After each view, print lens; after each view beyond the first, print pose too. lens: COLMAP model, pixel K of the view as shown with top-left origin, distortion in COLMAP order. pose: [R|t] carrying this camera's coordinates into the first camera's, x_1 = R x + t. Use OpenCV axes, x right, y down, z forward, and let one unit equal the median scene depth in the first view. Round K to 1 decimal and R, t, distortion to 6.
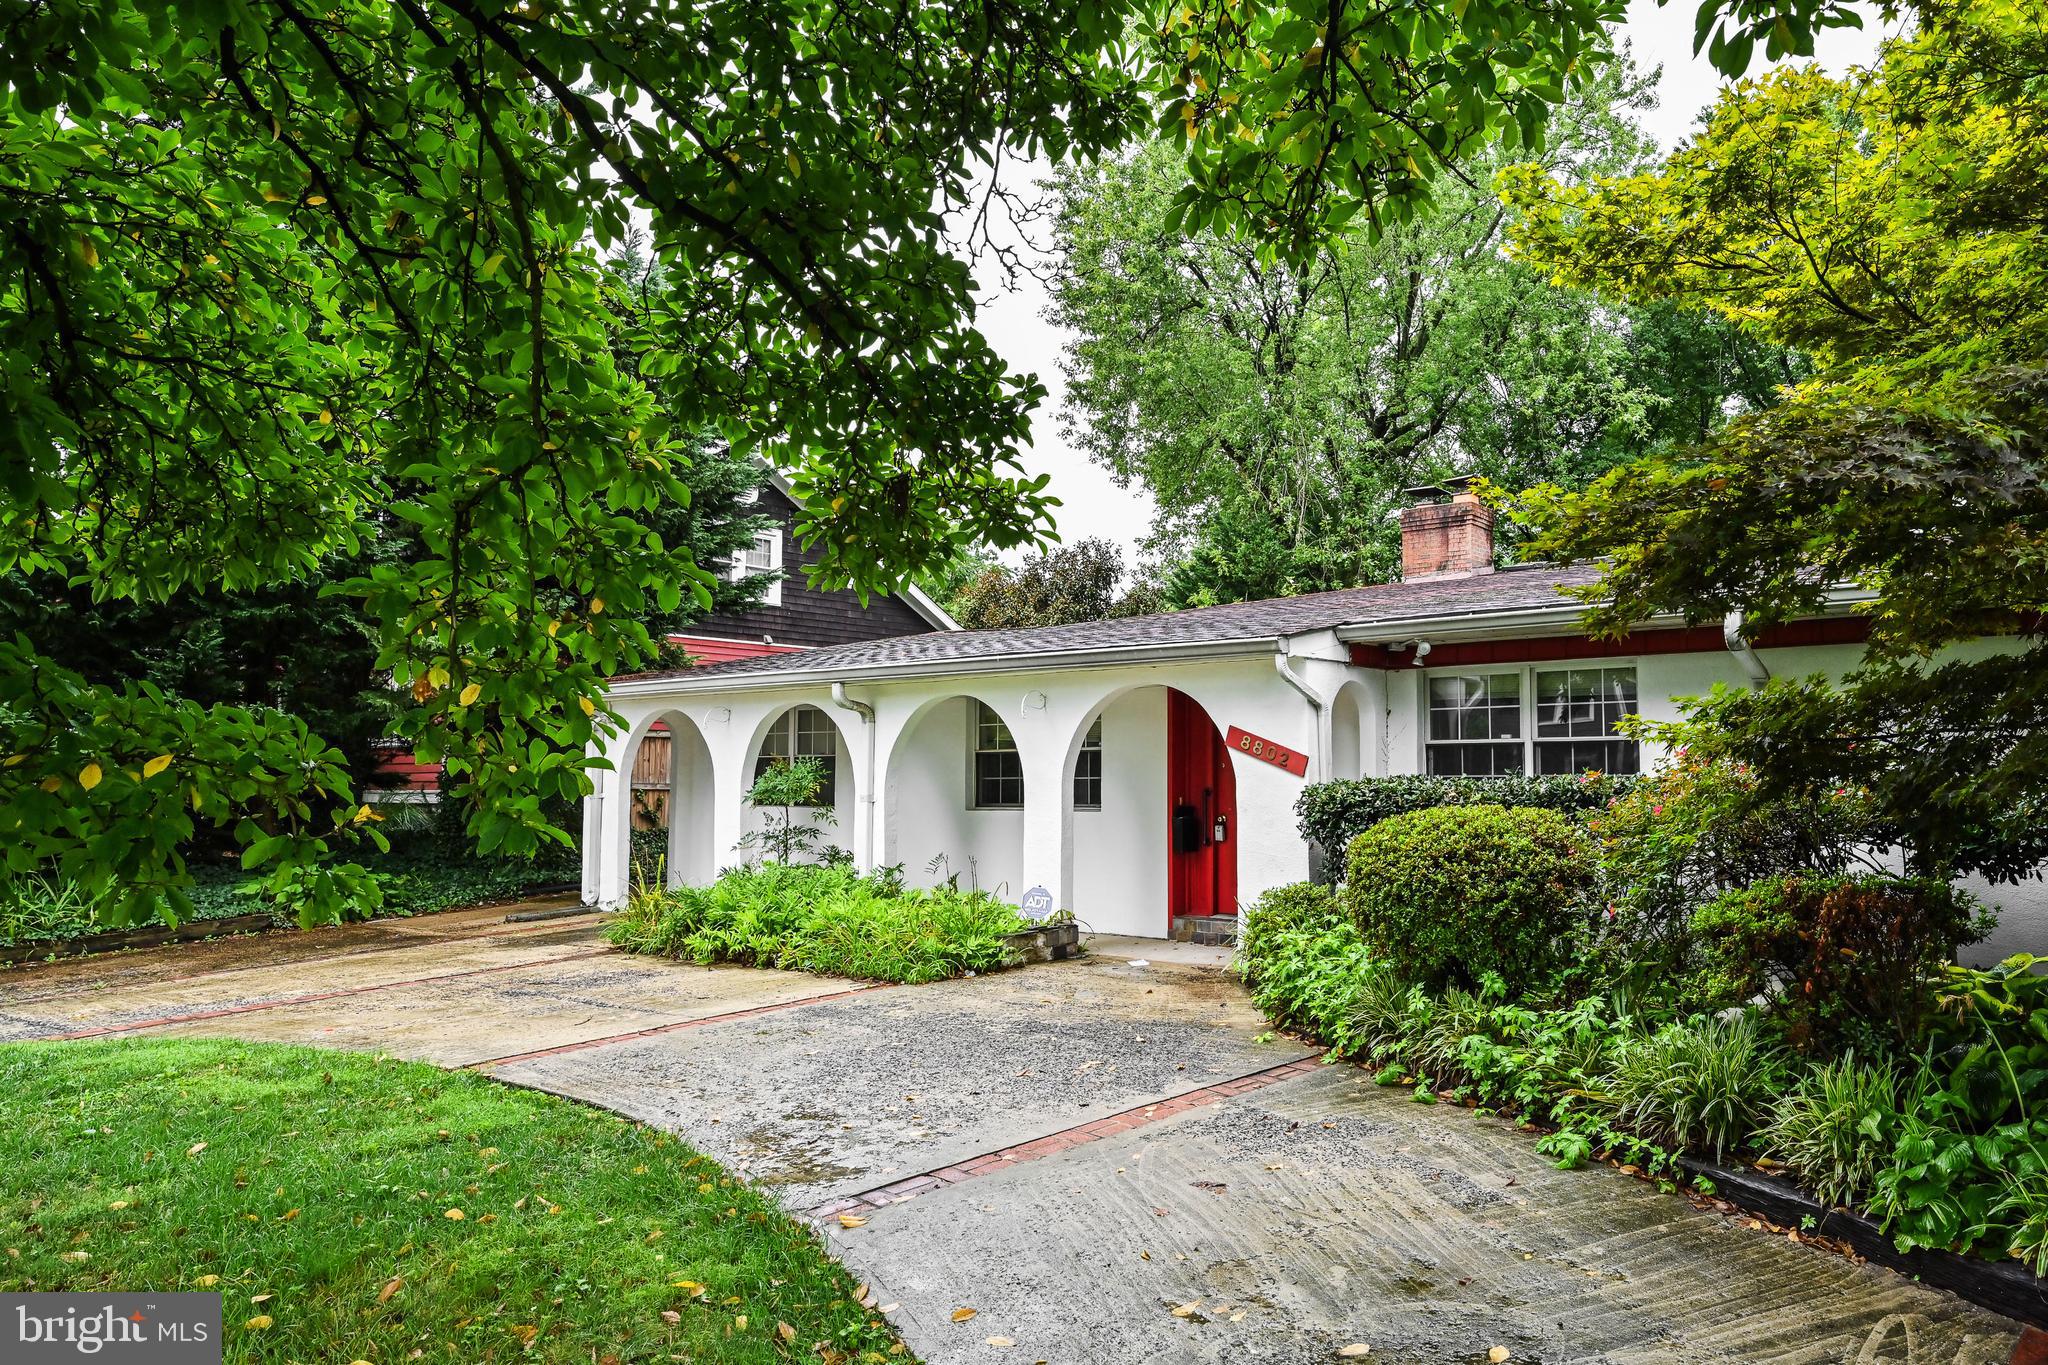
lens RADIAL K [[1246.7, 0, 1024.9], [0, 1246.7, 684.6], [0, 0, 1]] dist [-0.019188, 0.000044]
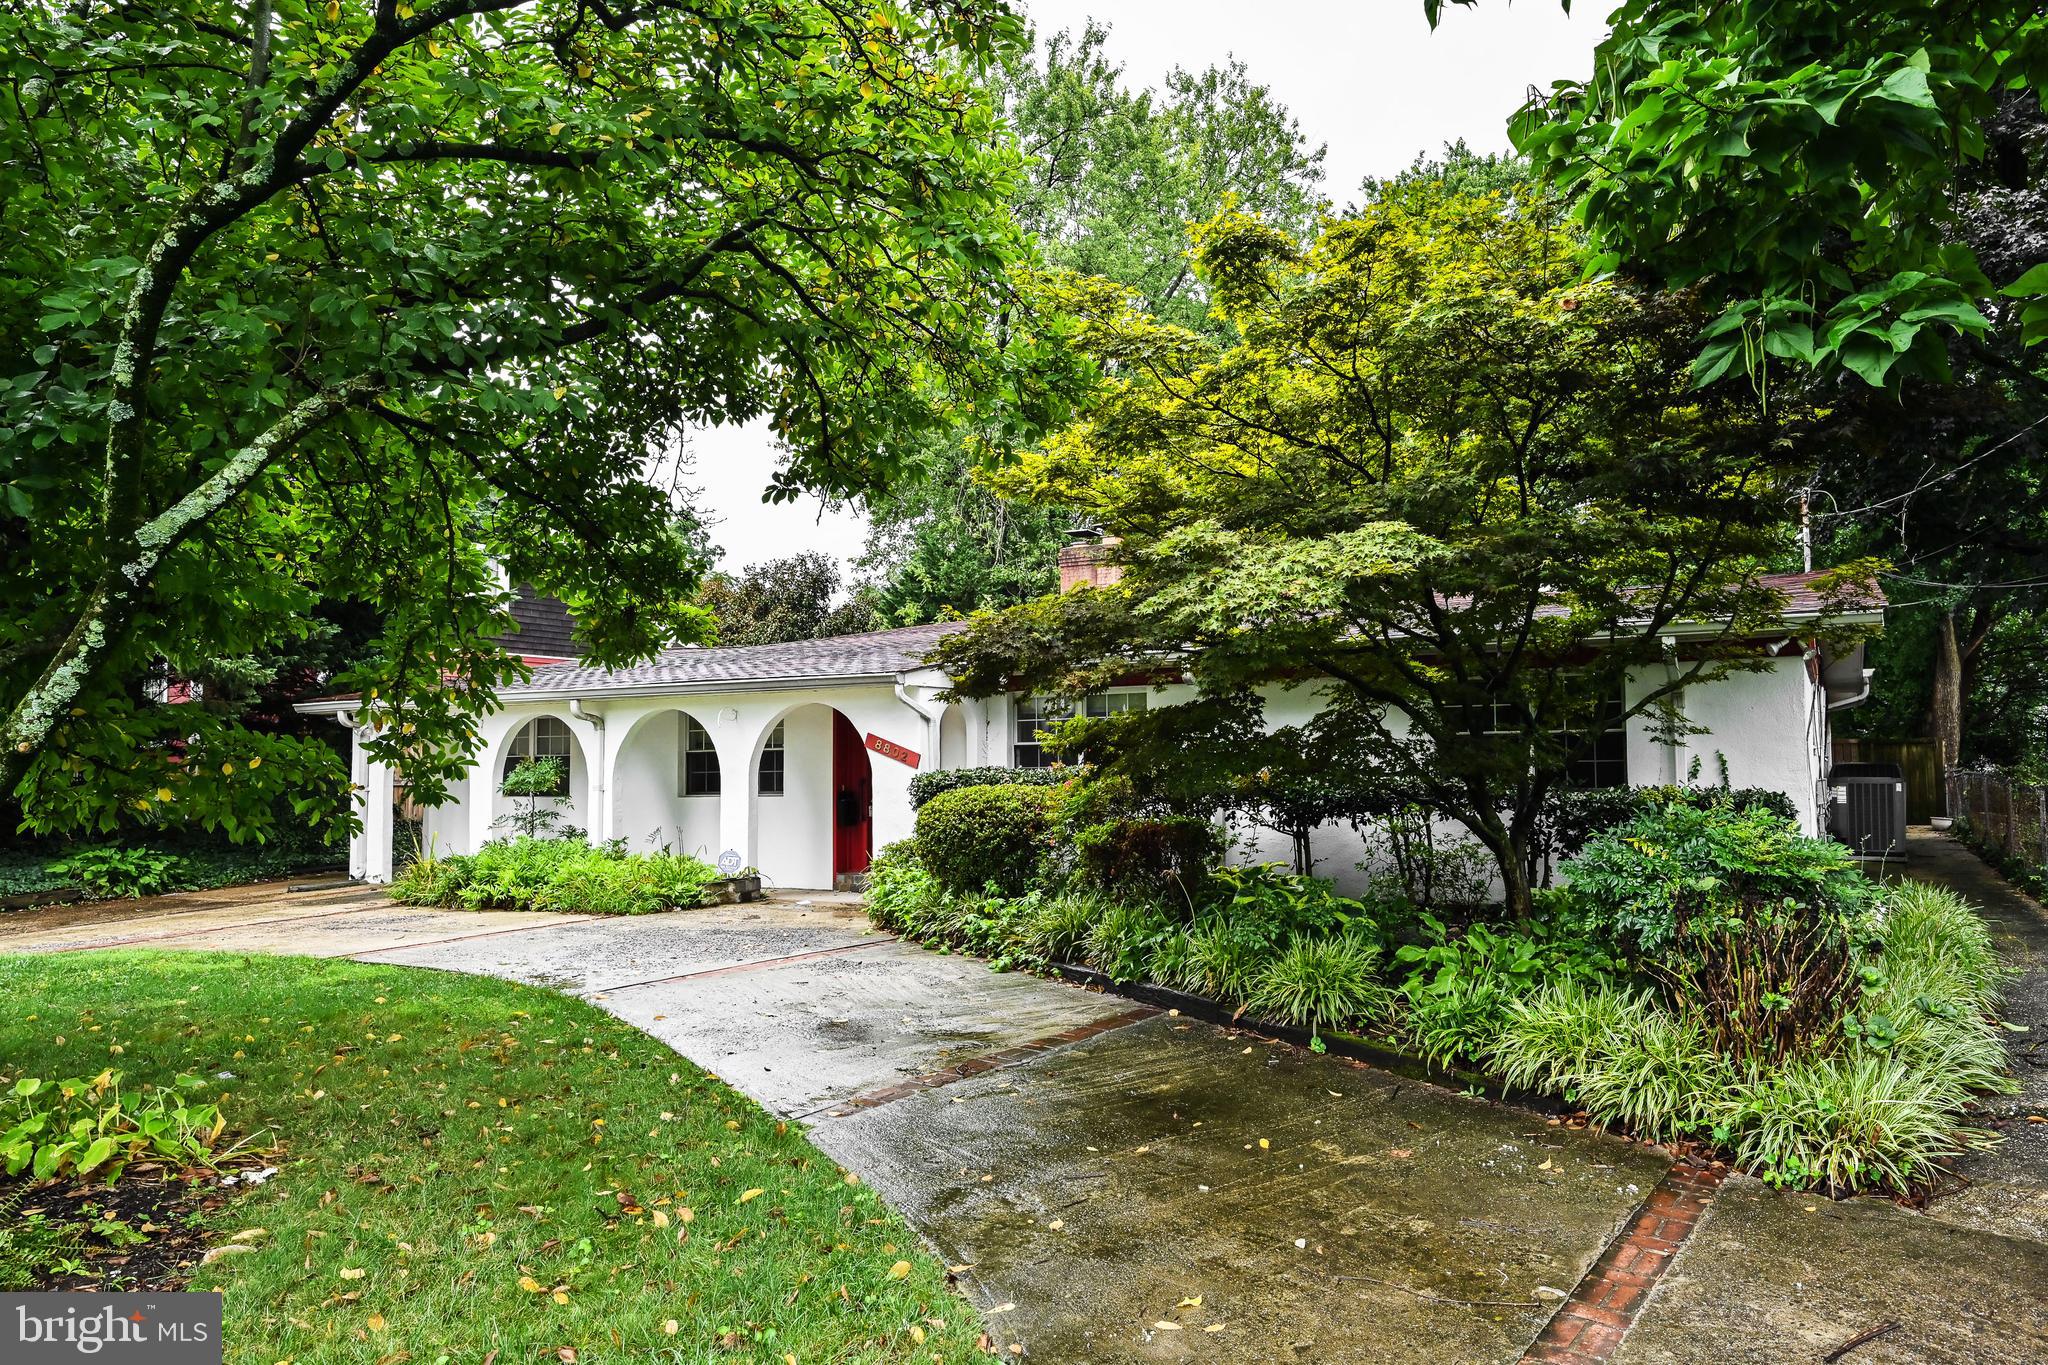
lens RADIAL K [[1229.0, 0, 1023.9], [0, 1229.0, 711.9], [0, 0, 1]] dist [0.002326, 0.000112]
pose [[0.976512, 0.003139, 0.215440, 0.035526], [-0.008034, 0.999729, 0.021847, -0.023166], [-0.215313, -0.023064, 0.976273, -0.405051]]
